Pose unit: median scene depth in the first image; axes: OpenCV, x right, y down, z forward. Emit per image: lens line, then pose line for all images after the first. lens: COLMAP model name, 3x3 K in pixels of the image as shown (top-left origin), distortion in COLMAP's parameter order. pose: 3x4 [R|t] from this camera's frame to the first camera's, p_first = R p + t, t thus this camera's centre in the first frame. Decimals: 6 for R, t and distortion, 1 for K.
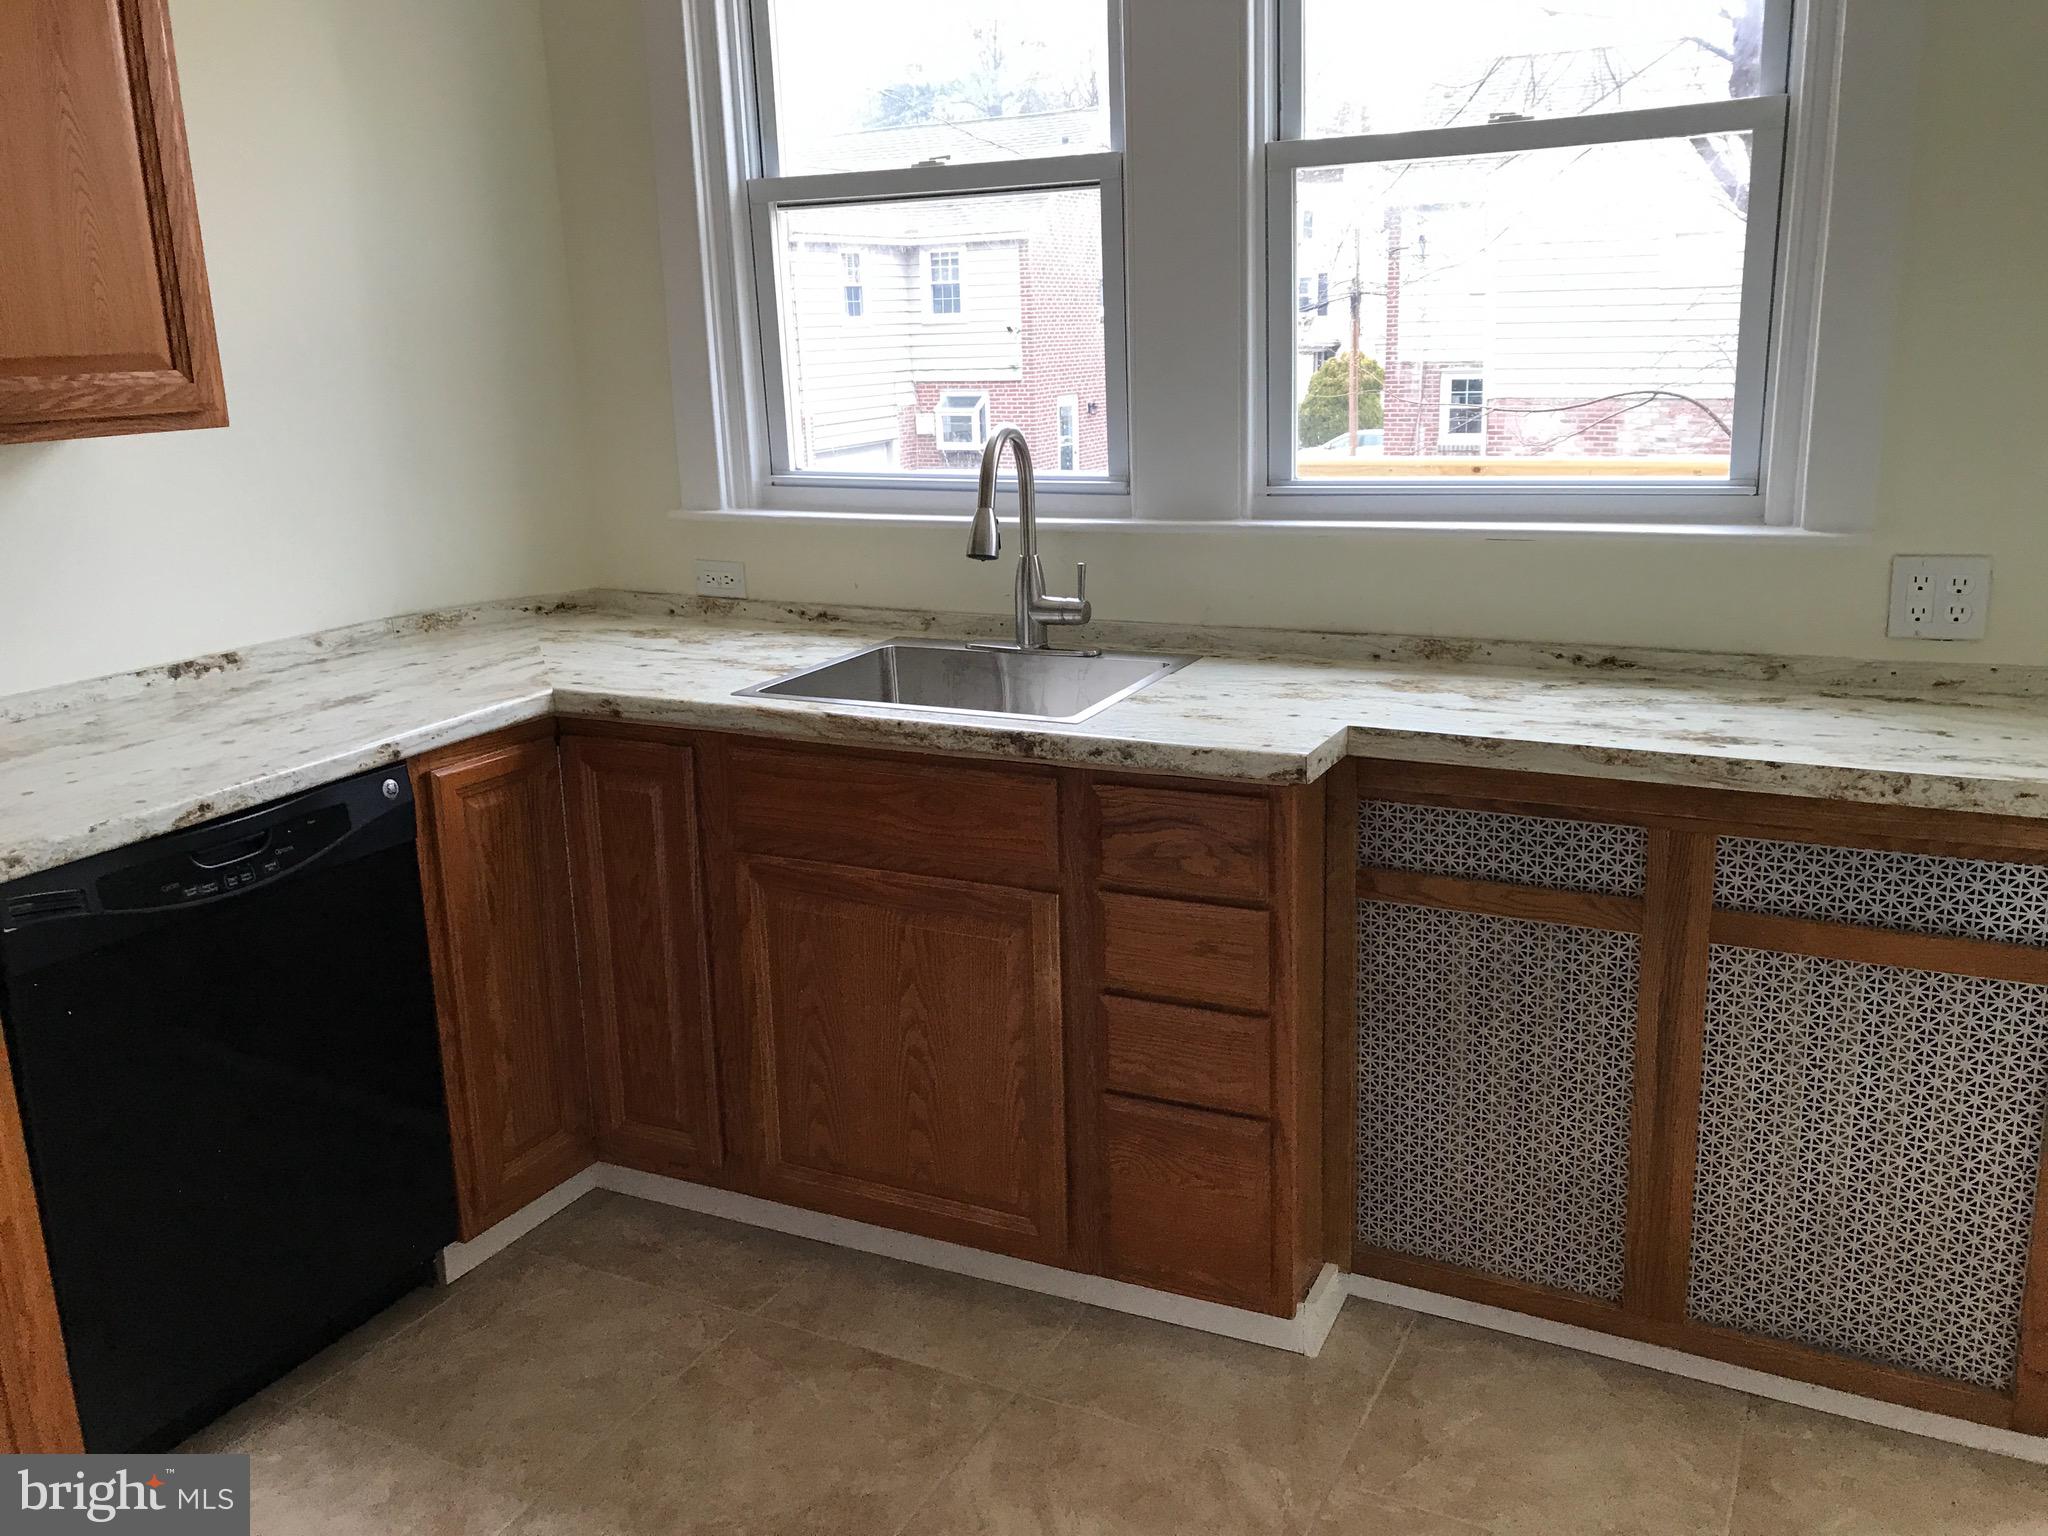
lens RADIAL K [[1674.7, 0, 1024.0], [0, 1674.7, 768.0], [0, 0, 1]] dist [0.053618, -0.090674]
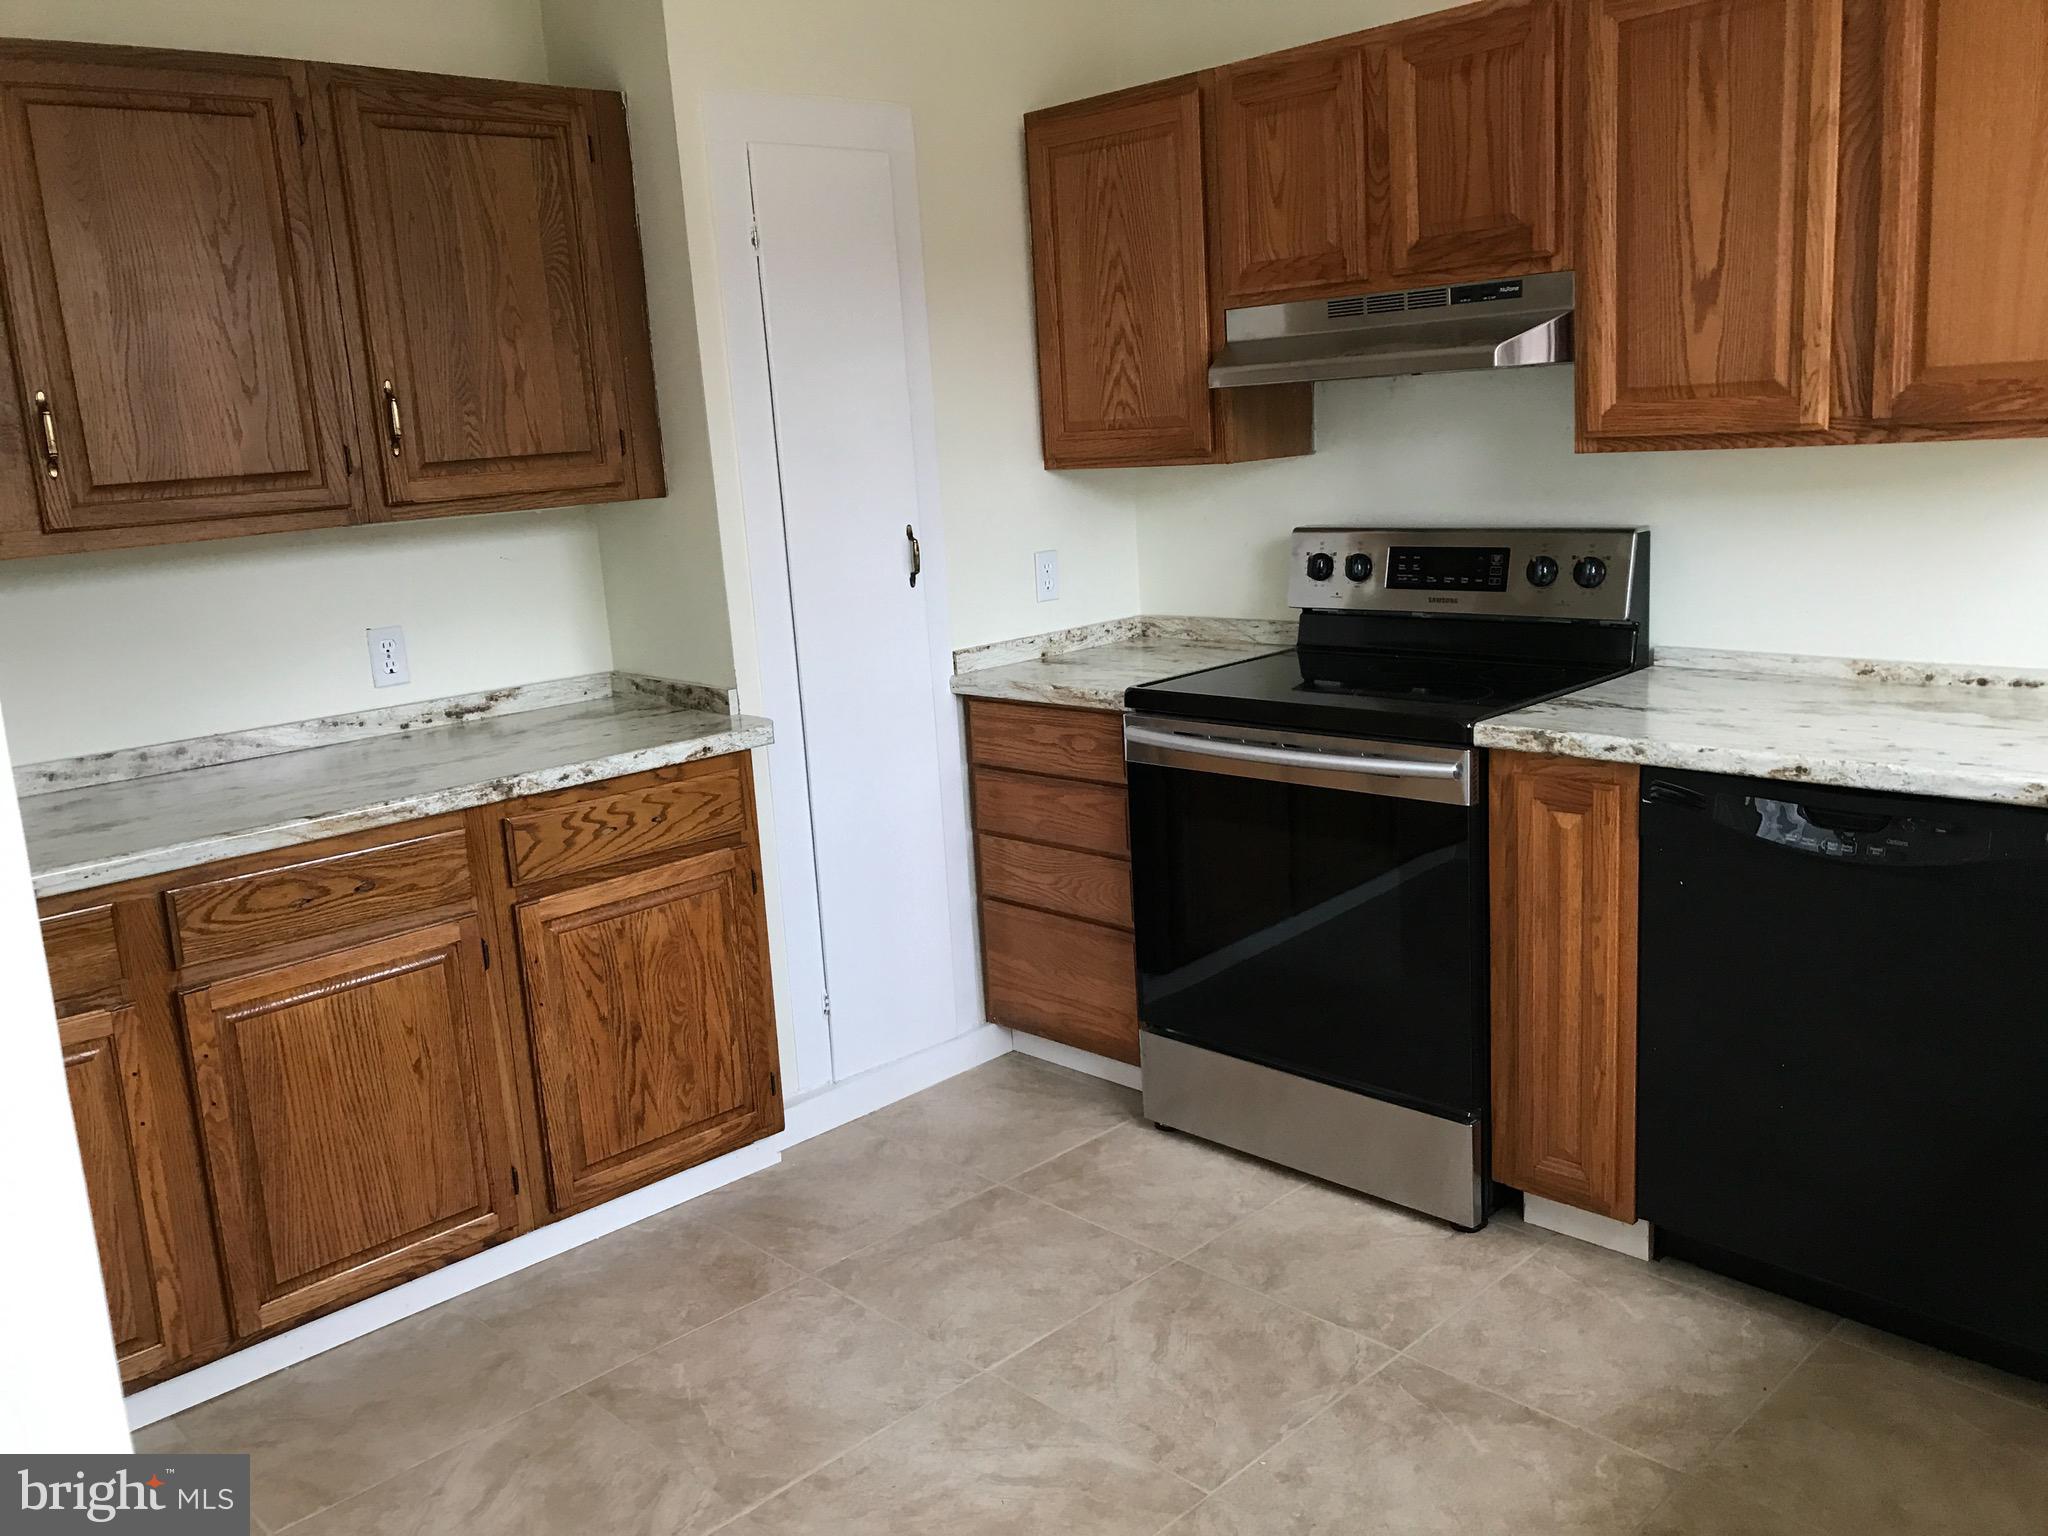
lens RADIAL K [[1674.7, 0, 1024.0], [0, 1674.7, 768.0], [0, 0, 1]] dist [0.053618, -0.090674]
pose [[-0.321590, 0.242060, -0.915416, 0.730851], [-0.172471, 0.935625, 0.307993, -0.239323], [0.931039, 0.256930, -0.259140, 0.806041]]
